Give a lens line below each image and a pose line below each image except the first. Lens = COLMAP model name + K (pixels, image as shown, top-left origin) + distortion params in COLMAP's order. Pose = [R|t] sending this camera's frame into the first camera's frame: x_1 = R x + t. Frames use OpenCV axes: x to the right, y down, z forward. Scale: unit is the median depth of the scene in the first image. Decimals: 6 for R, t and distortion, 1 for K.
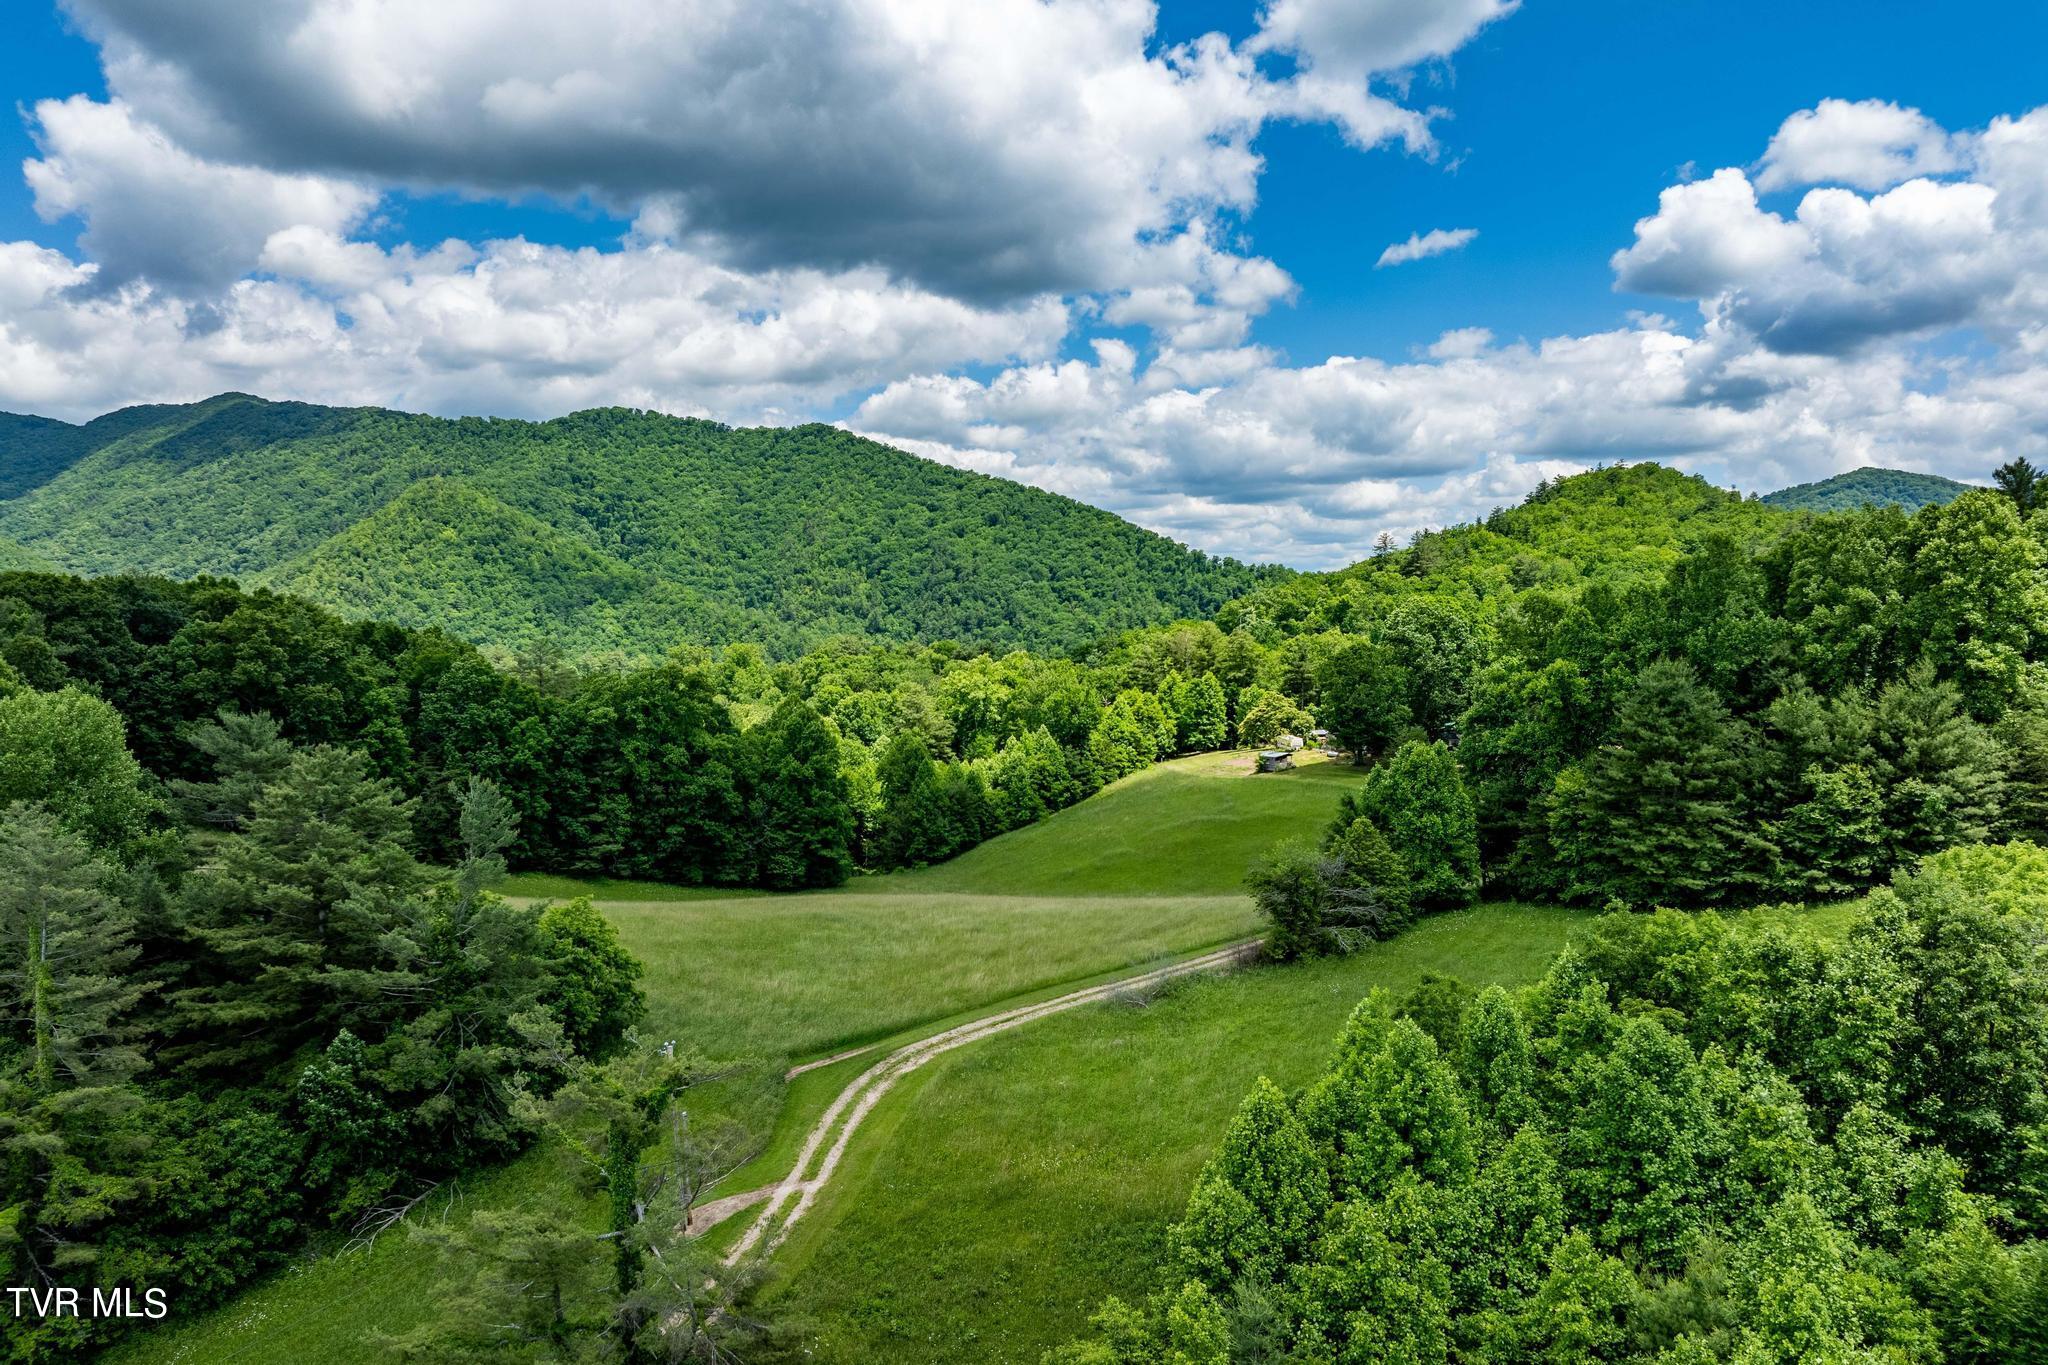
lens RADIAL K [[1475.2, 0, 1029.8], [0, 1475.2, 687.3], [0, 0, 1]] dist [0.002401, 0.001307]
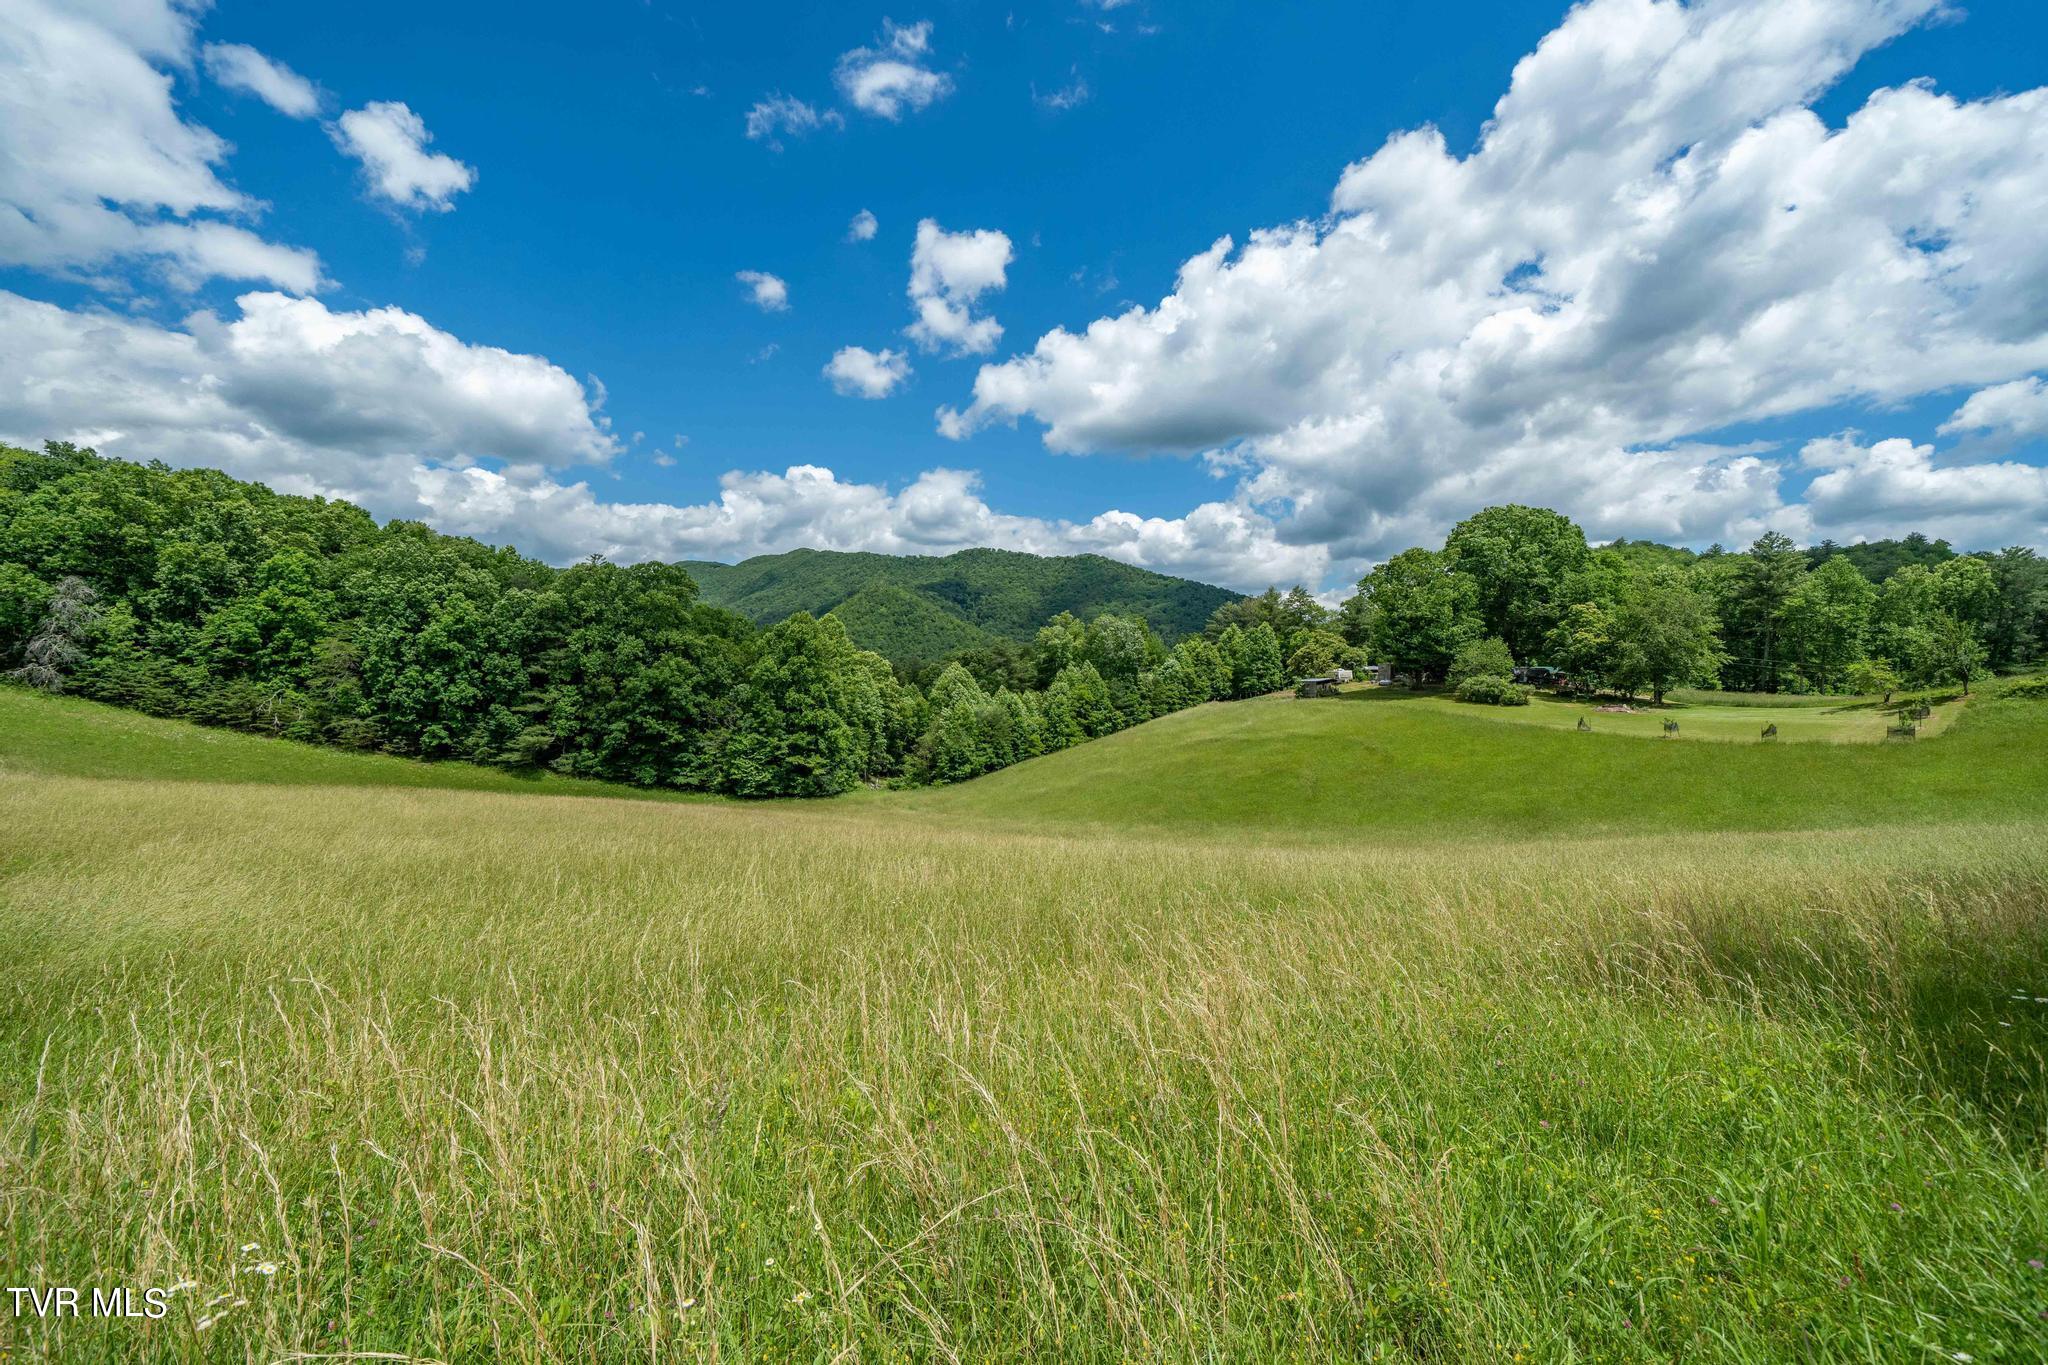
lens RADIAL K [[766.9, 0, 1027.6], [0, 766.9, 685.9], [0, 0, 1]] dist [-0.010136, 0.000190]
pose [[0.970057, 0.017272, -0.242261, 0.099536], [-0.023960, 0.999408, -0.024688, 0.060504], [0.241691, 0.029753, 0.969897, 0.461813]]
